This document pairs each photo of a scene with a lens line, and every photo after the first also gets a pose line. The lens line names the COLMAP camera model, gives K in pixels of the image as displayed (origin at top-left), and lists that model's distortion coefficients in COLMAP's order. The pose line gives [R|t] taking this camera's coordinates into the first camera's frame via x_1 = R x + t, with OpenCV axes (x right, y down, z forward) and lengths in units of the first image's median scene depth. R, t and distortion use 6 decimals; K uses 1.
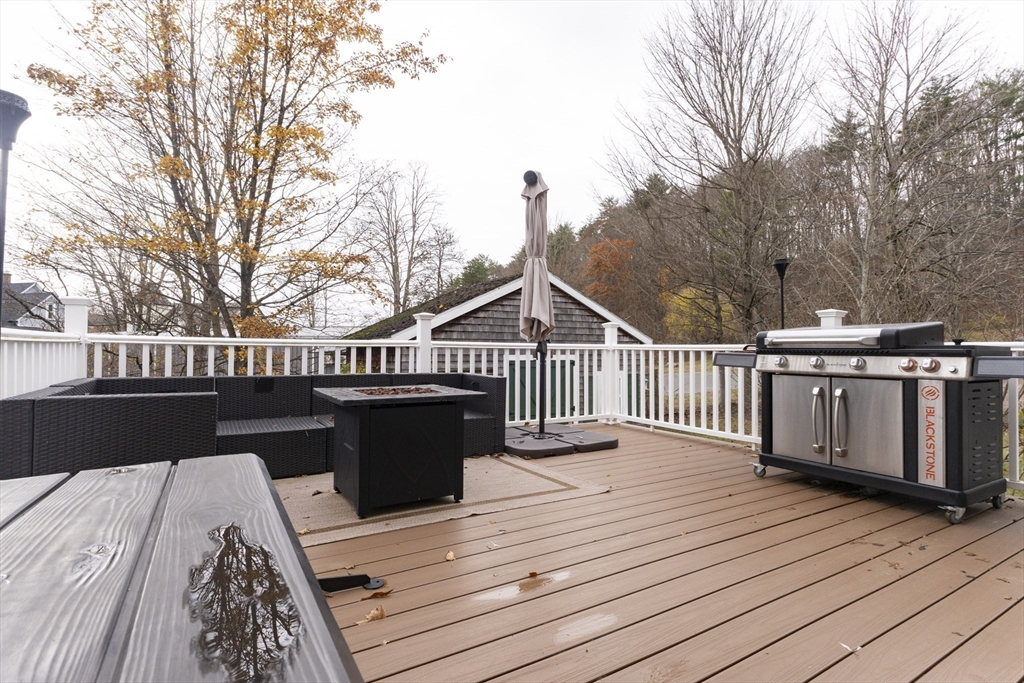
lens RADIAL K [[494.2, 0, 499.9], [0, 494.2, 341.2], [0, 0, 1]] dist [0.008543, -0.000973]
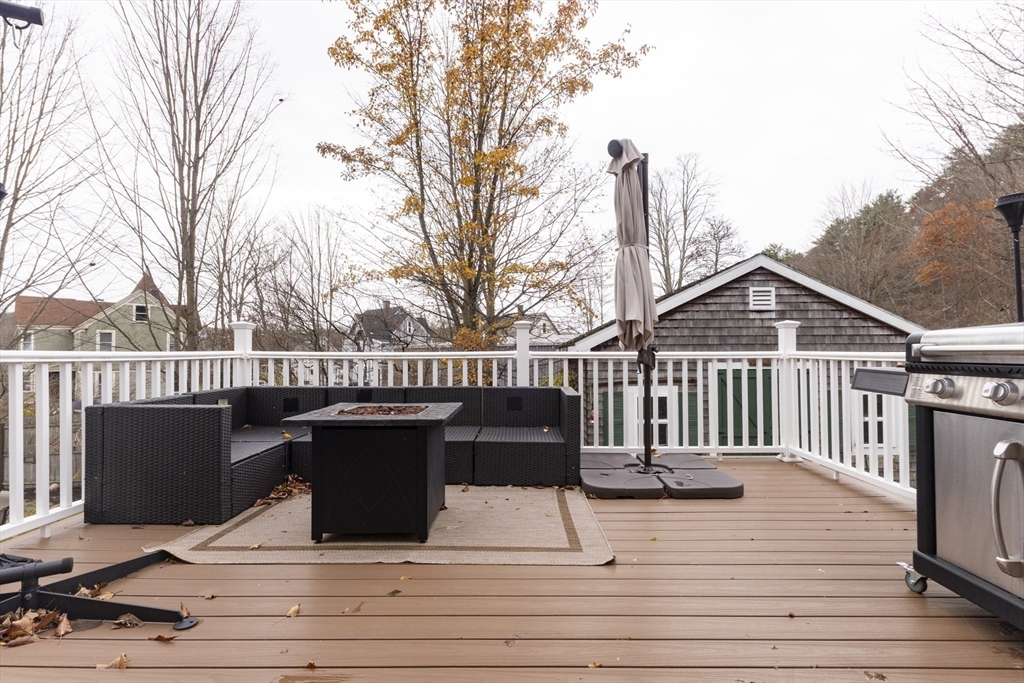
lens RADIAL K [[494.2, 0, 506.0], [0, 494.2, 342.5], [0, 0, 1]] dist [0.008543, -0.000973]
pose [[0.858047, -0.022261, -0.513088, 0.303209], [0.019168, 0.999752, -0.011319, -0.007234], [0.513213, -0.000122, 0.858261, 0.203061]]
